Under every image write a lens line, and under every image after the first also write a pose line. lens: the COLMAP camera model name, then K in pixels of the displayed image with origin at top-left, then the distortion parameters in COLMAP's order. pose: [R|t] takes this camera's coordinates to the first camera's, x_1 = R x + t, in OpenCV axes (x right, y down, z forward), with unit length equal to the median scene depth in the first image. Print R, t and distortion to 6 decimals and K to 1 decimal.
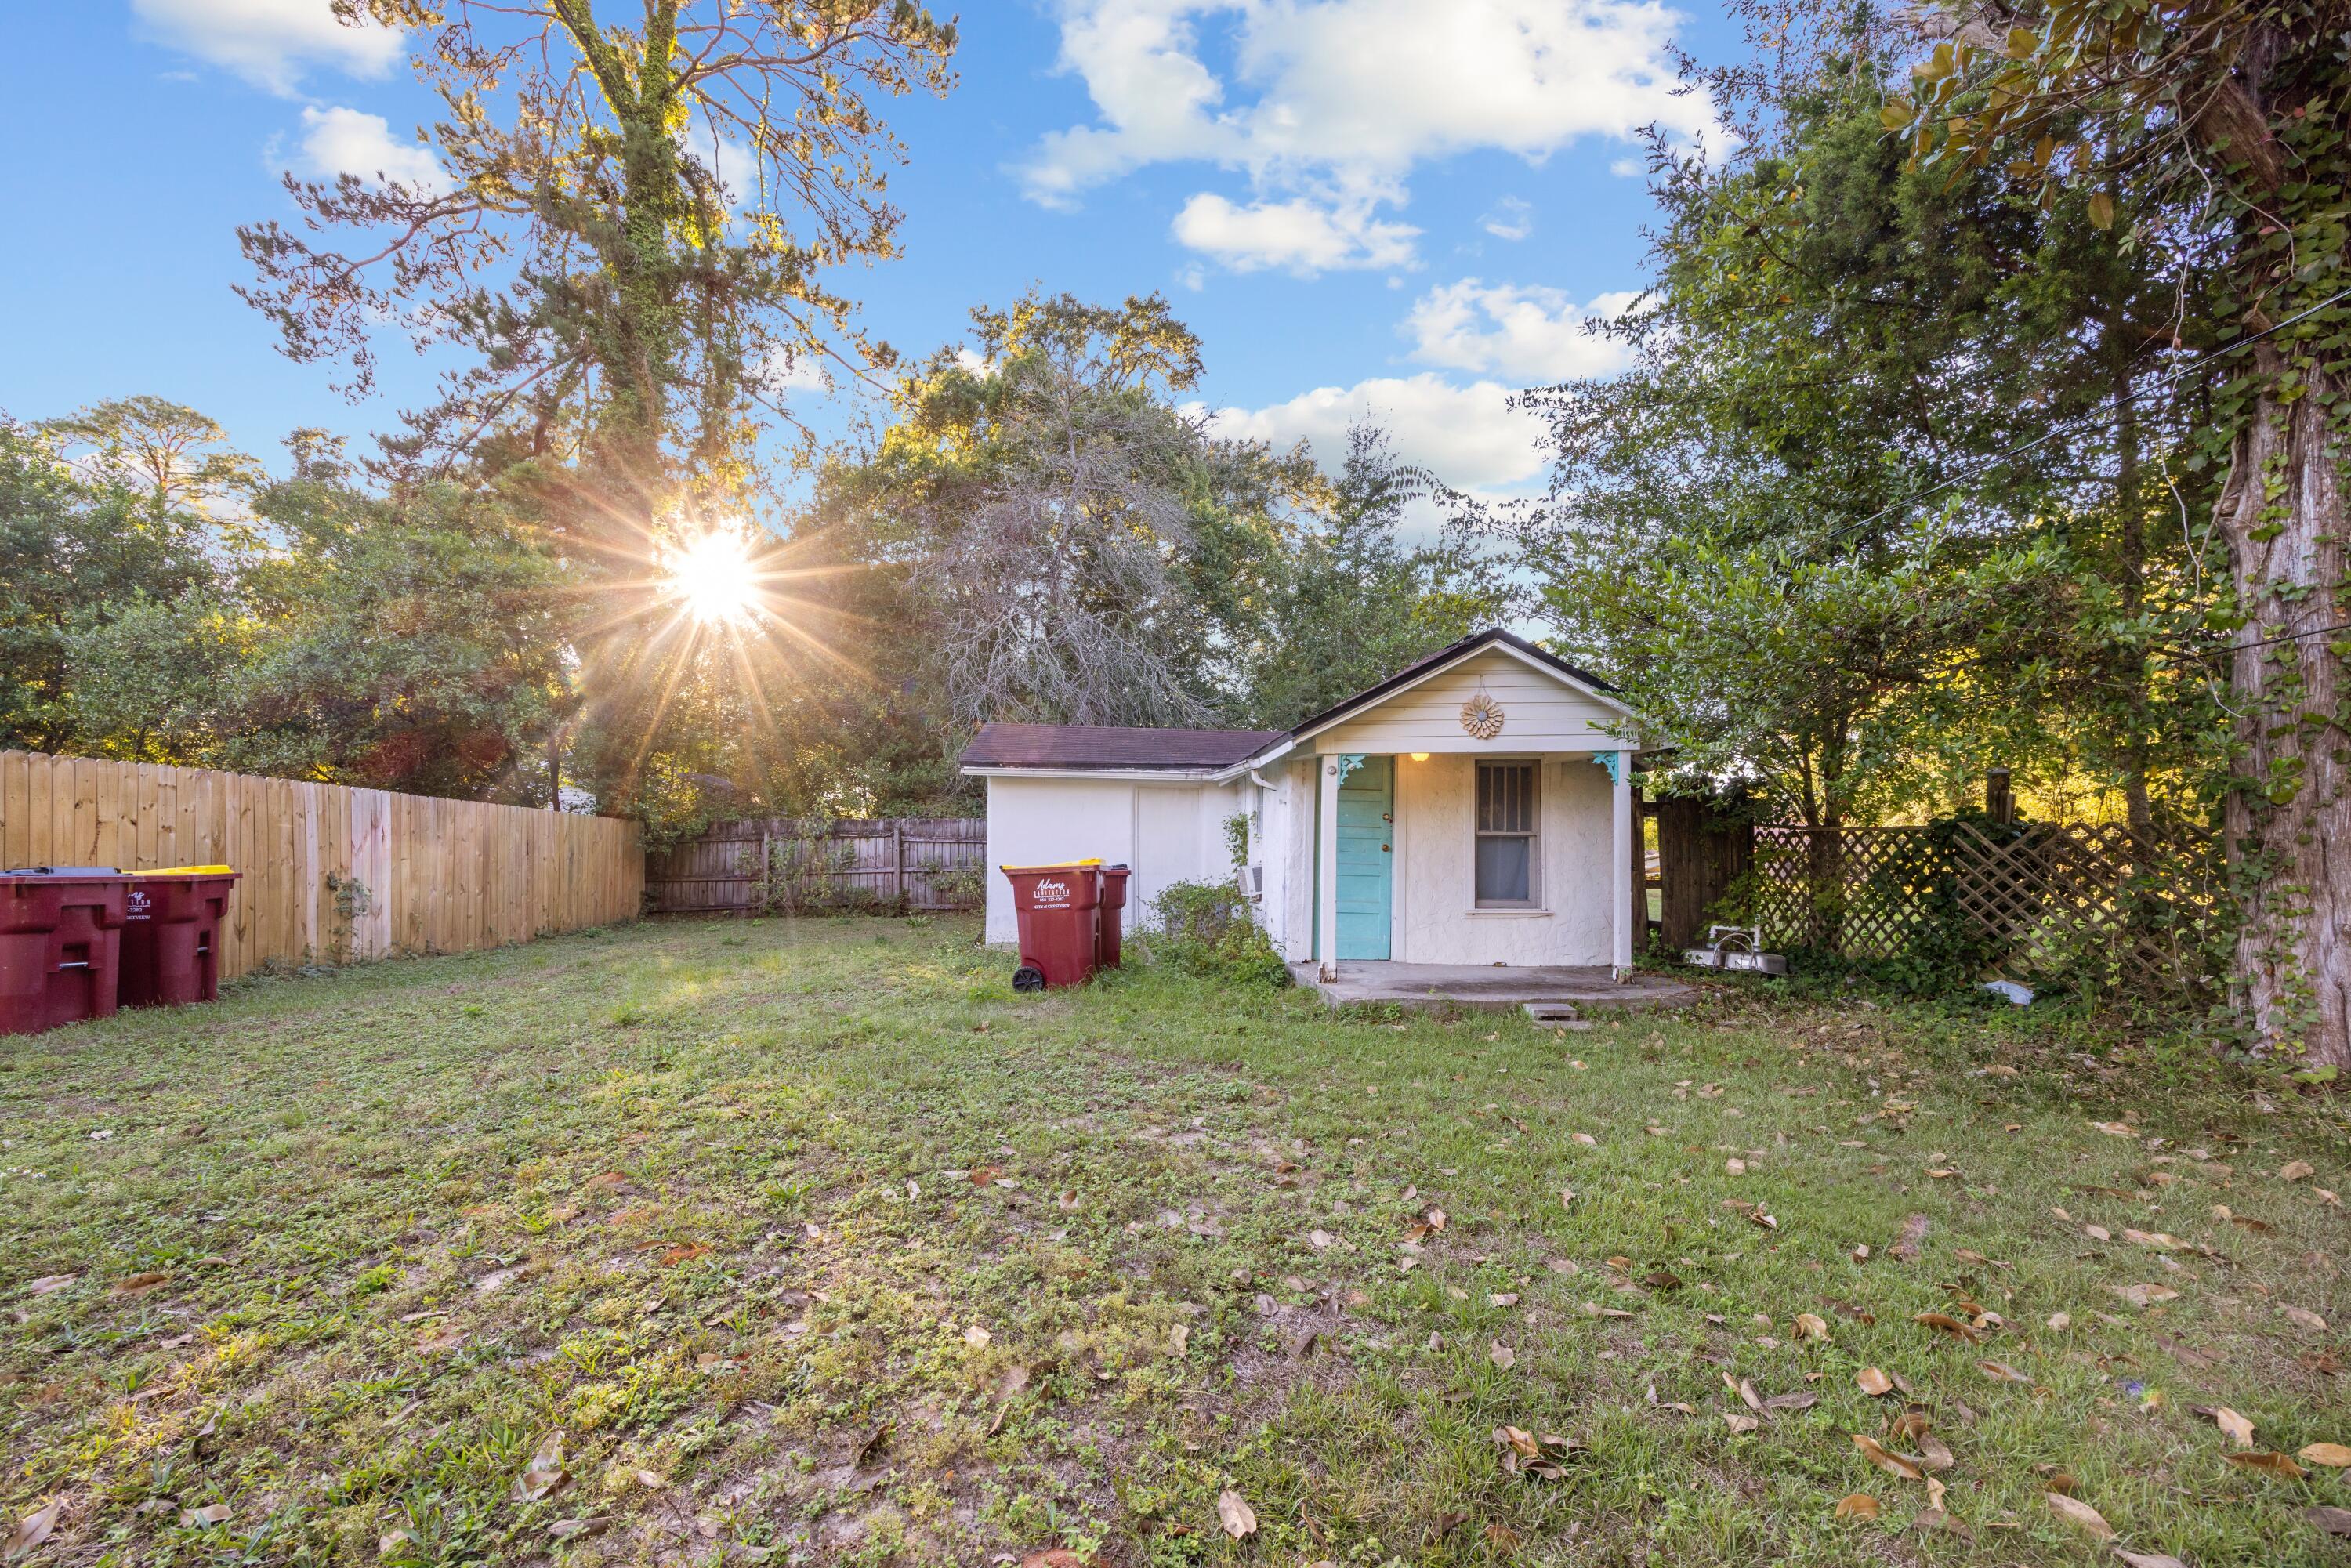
lens RADIAL K [[921.8, 0, 1143.9], [0, 921.8, 860.1], [0, 0, 1]] dist [-0.001343, -0.000303]
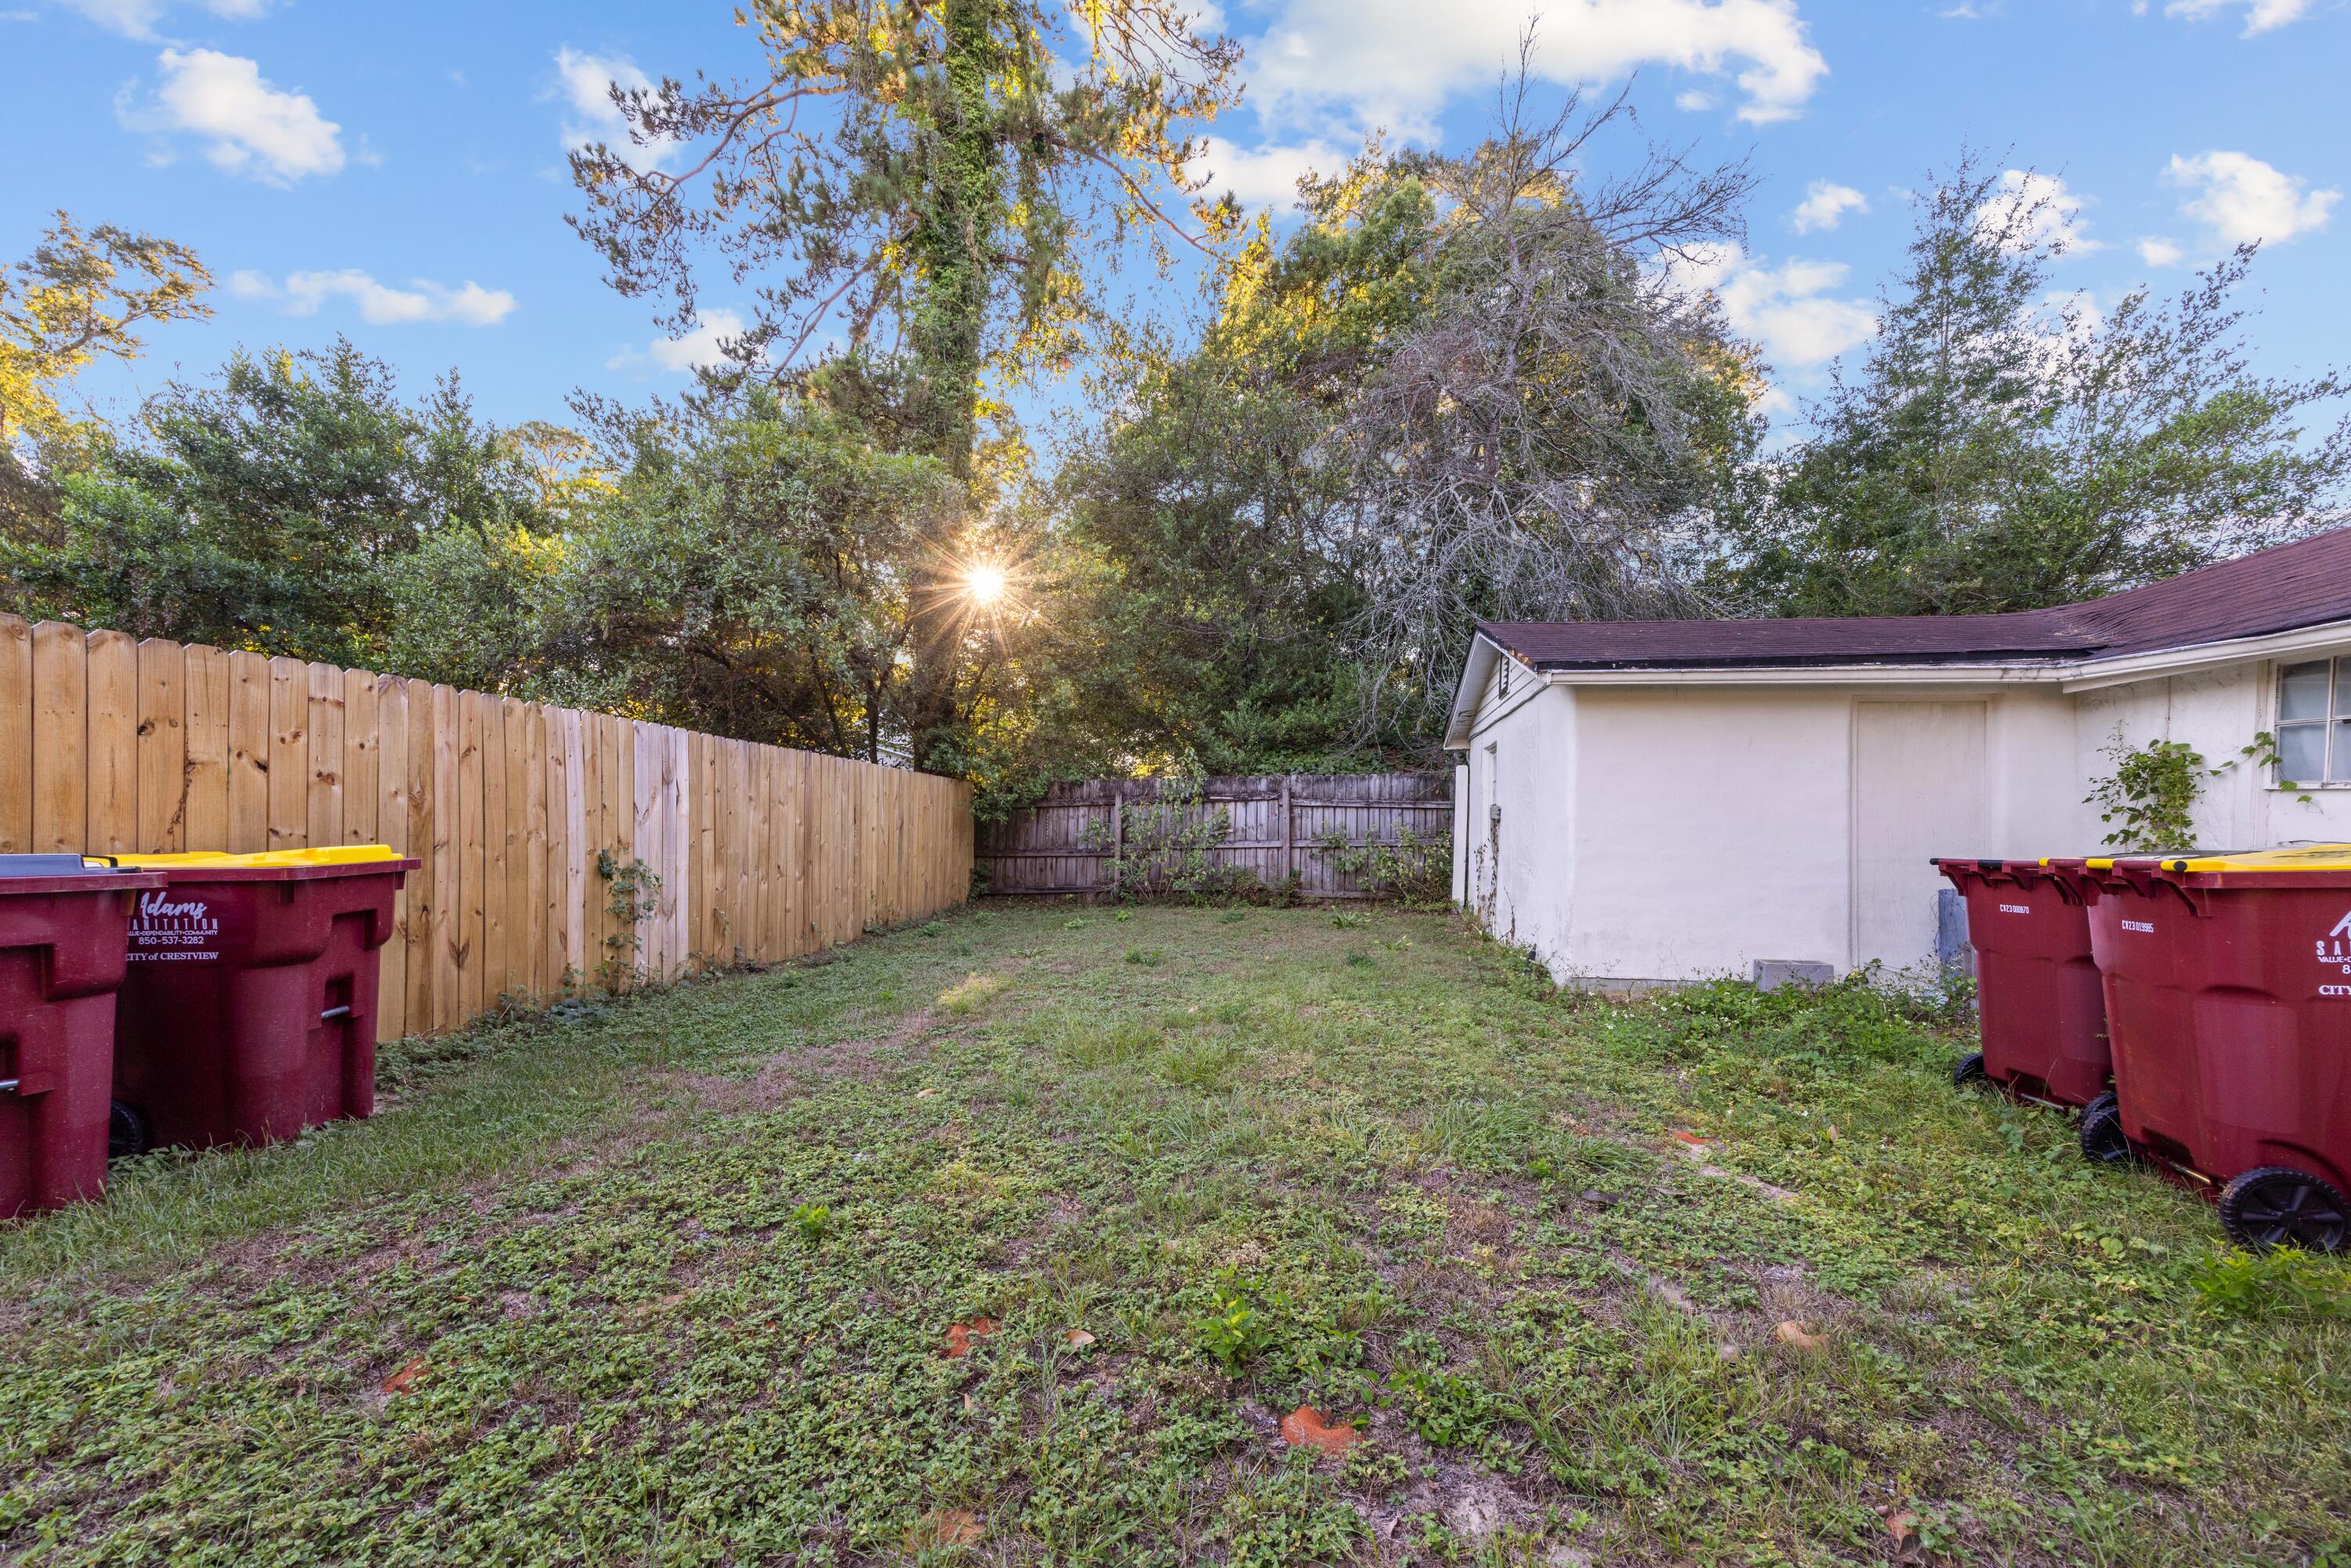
lens RADIAL K [[921.8, 0, 1150.4], [0, 921.8, 832.4], [0, 0, 1]] dist [-0.001343, -0.000303]
pose [[0.968914, 0.004407, -0.247357, -0.250086], [-0.003371, 0.999984, 0.004611, -0.002840], [0.247373, -0.003634, 0.968913, 0.332289]]
